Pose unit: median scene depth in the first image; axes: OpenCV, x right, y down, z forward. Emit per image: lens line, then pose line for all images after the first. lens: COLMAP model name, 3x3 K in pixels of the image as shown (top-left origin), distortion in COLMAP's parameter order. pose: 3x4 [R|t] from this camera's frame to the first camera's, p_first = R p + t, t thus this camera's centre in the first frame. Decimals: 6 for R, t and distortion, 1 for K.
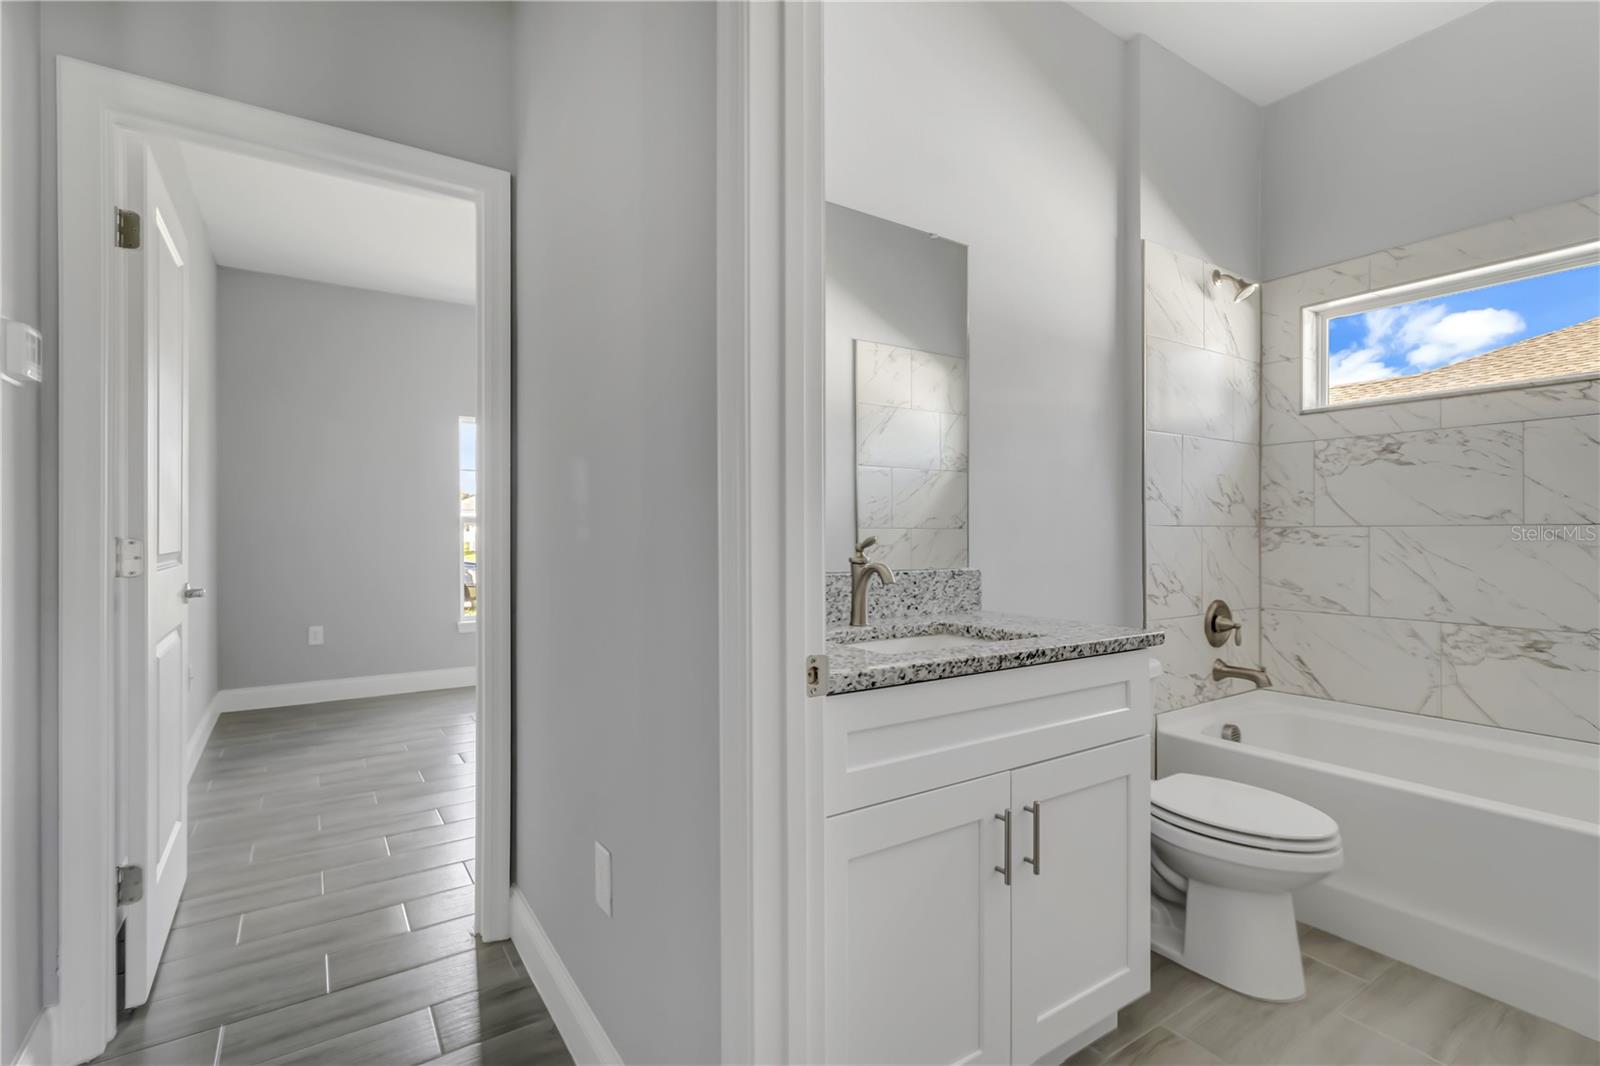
lens RADIAL K [[747.3, 0, 797.0], [0, 747.3, 535.8], [0, 0, 1]] dist [0.000582, 0.000284]
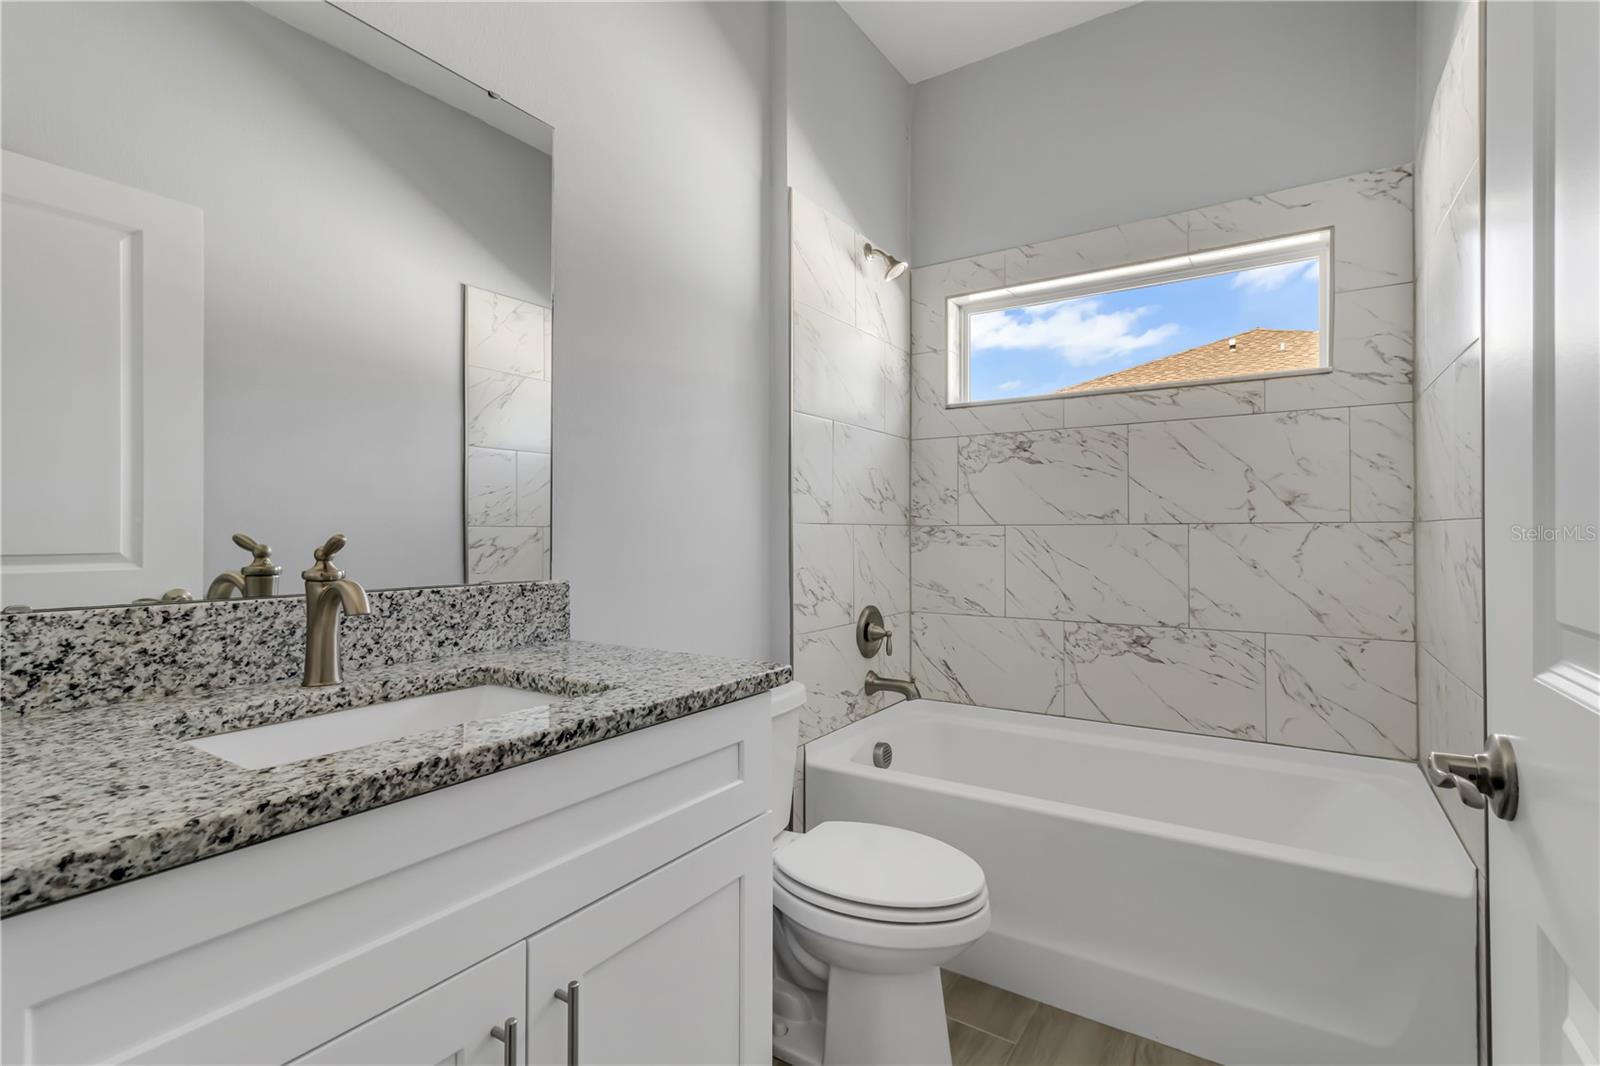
lens RADIAL K [[747.3, 0, 802.9], [0, 747.3, 533.3], [0, 0, 1]] dist [0.000582, 0.000284]
pose [[0.919037, 0.000543, 0.394172, 0.142240], [0.001490, 0.999987, -0.004852, 0.002216], [-0.394169, 0.005046, 0.919024, 0.215102]]
